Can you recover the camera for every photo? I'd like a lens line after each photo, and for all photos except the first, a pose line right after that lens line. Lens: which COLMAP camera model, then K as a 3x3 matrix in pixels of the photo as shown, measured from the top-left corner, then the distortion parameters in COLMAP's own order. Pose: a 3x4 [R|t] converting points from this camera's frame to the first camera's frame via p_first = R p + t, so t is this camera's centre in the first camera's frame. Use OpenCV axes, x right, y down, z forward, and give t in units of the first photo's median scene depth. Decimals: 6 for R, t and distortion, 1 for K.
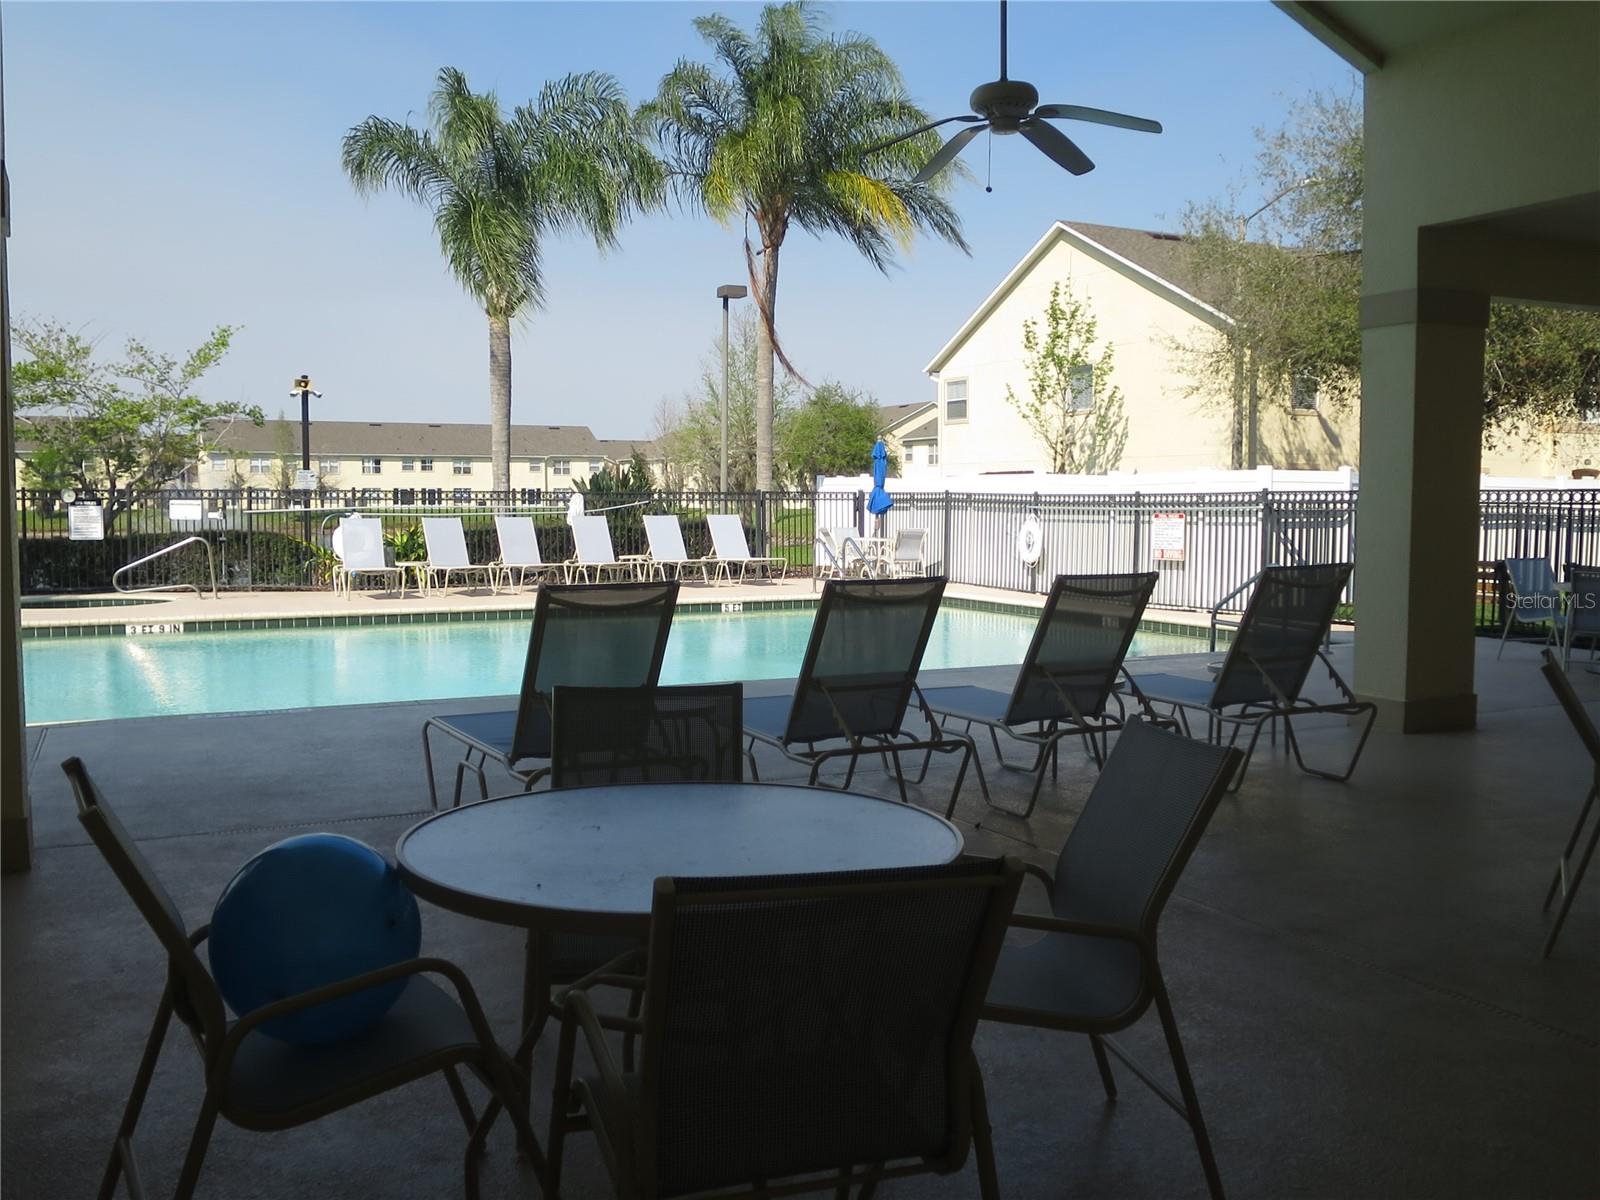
lens RADIAL K [[1421.8, 0, 796.7], [0, 1421.8, 599.5], [0, 0, 1]] dist [-0.016054, 0.039307]
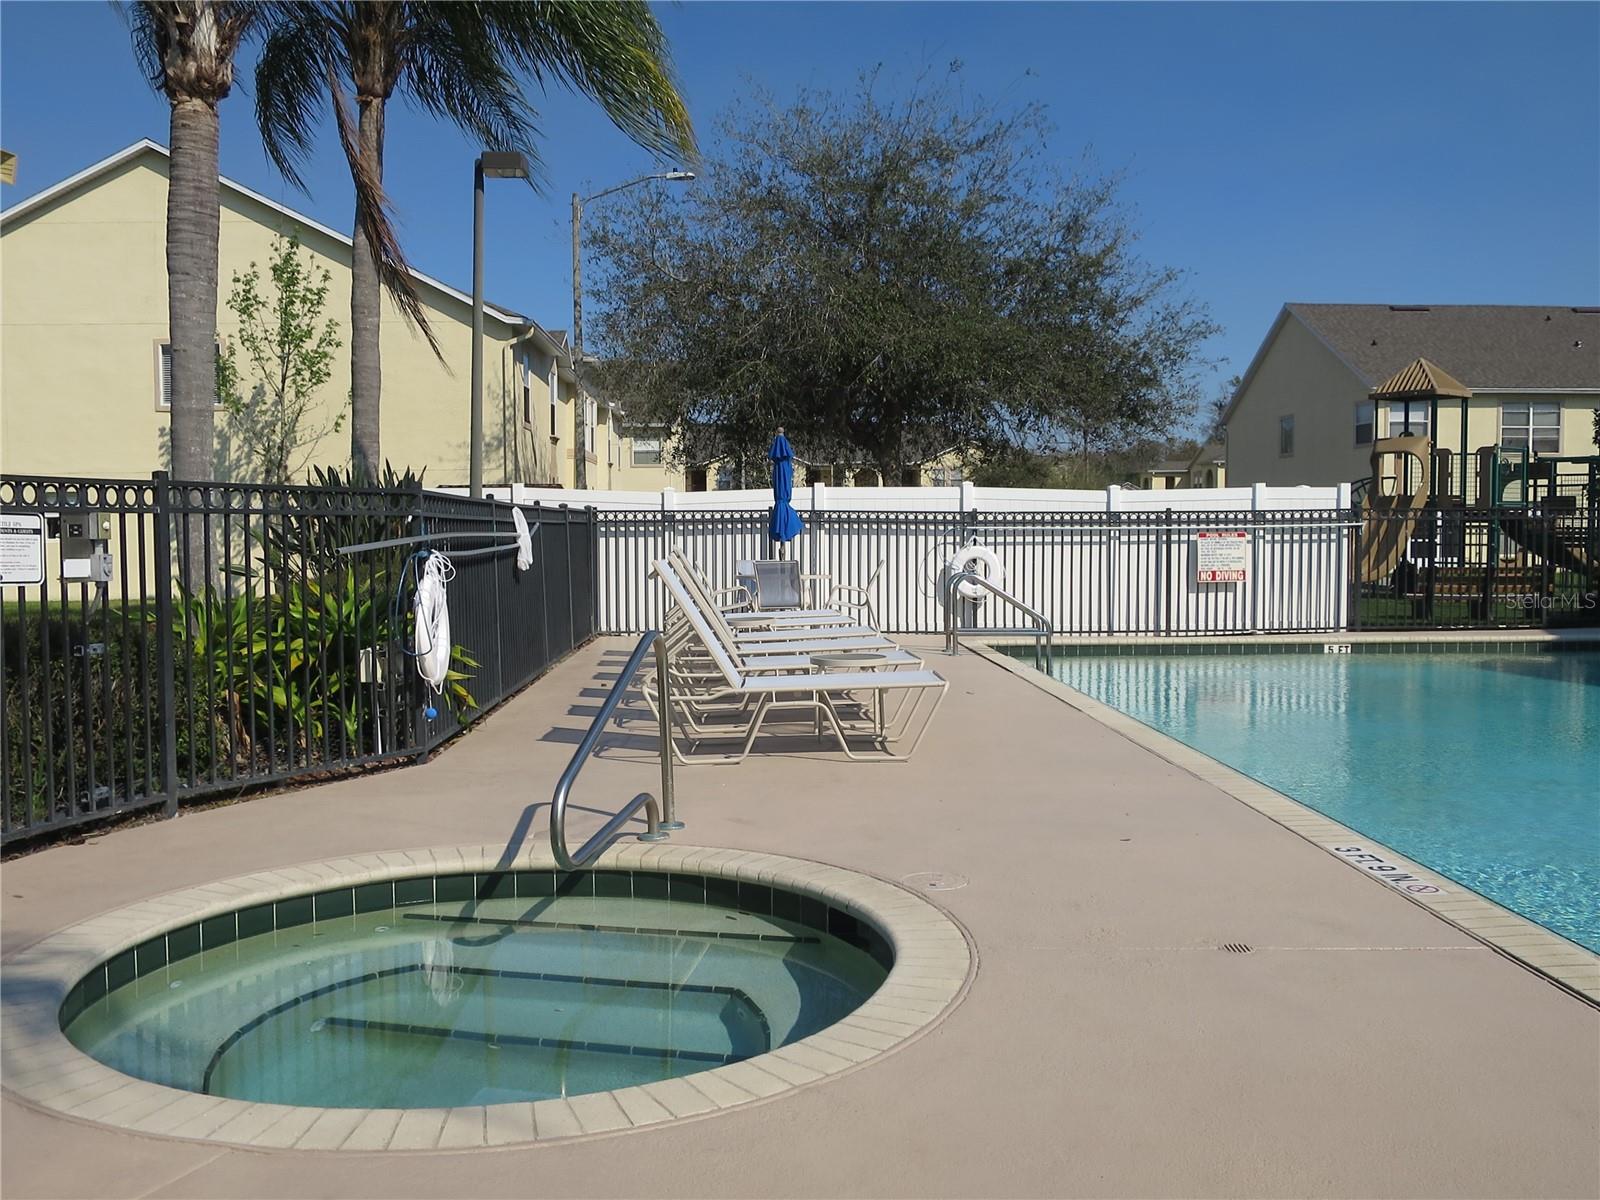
lens RADIAL K [[1421.8, 0, 787.2], [0, 1421.8, 588.7], [0, 0, 1]] dist [-0.016054, 0.039307]
pose [[0.421220, -0.043130, 0.905932, -0.673037], [0.068886, 0.997505, 0.015461, -0.055349], [-0.904339, 0.055893, 0.423140, 0.835425]]
